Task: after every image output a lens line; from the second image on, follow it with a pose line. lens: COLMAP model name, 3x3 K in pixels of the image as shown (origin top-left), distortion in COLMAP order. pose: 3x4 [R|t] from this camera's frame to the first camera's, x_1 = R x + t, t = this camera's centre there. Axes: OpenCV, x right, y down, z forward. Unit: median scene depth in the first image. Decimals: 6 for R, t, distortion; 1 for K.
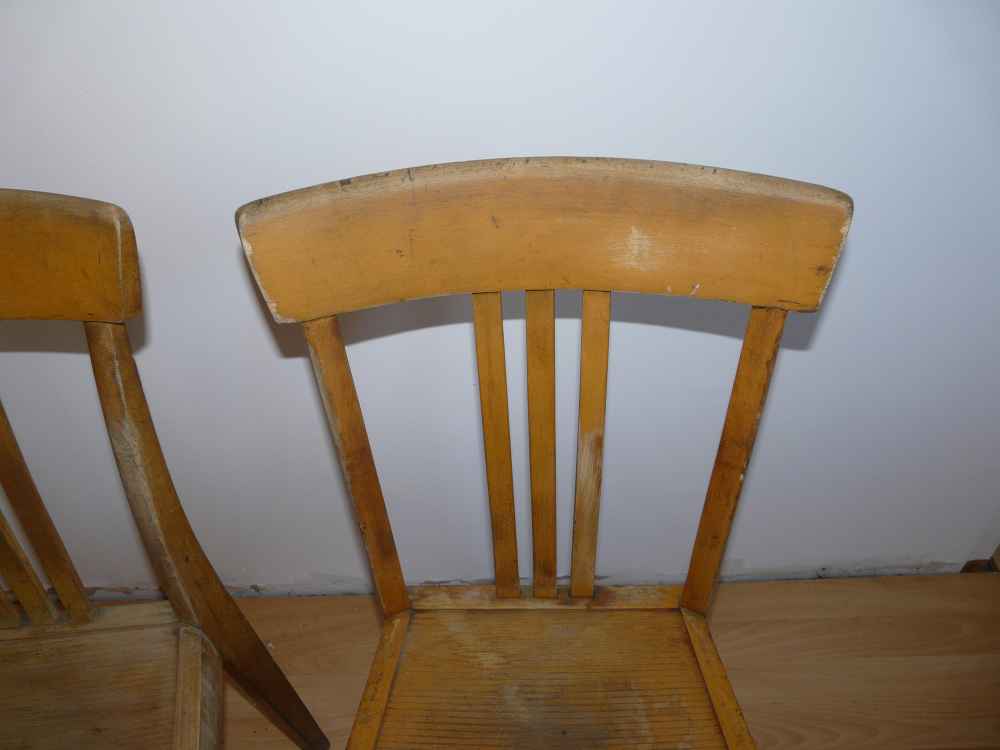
lens RADIAL K [[817.1, 0, 496.4], [0, 817.1, 377.0], [0, 0, 1]] dist [-0.067610, 0.056661]
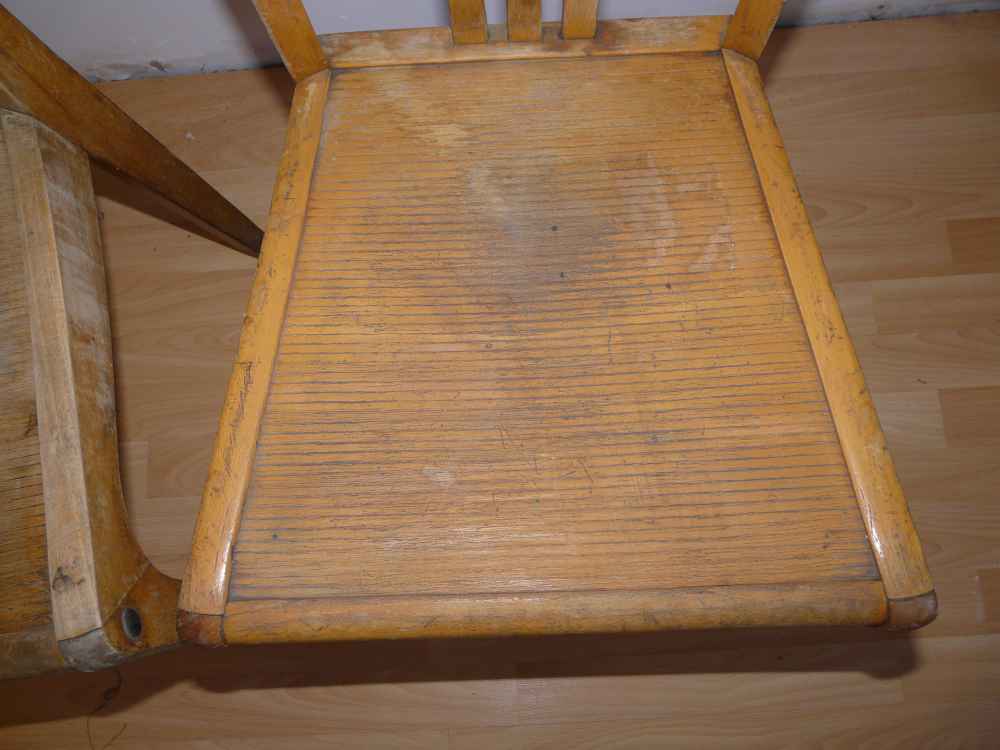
lens RADIAL K [[817.1, 0, 497.2], [0, 817.1, 378.3], [0, 0, 1]] dist [-0.067610, 0.056661]
pose [[0.998640, -0.050688, 0.012183, 0.014543], [0.034108, 0.812022, 0.582629, 0.106710], [-0.039425, -0.581421, 0.812647, 0.290577]]
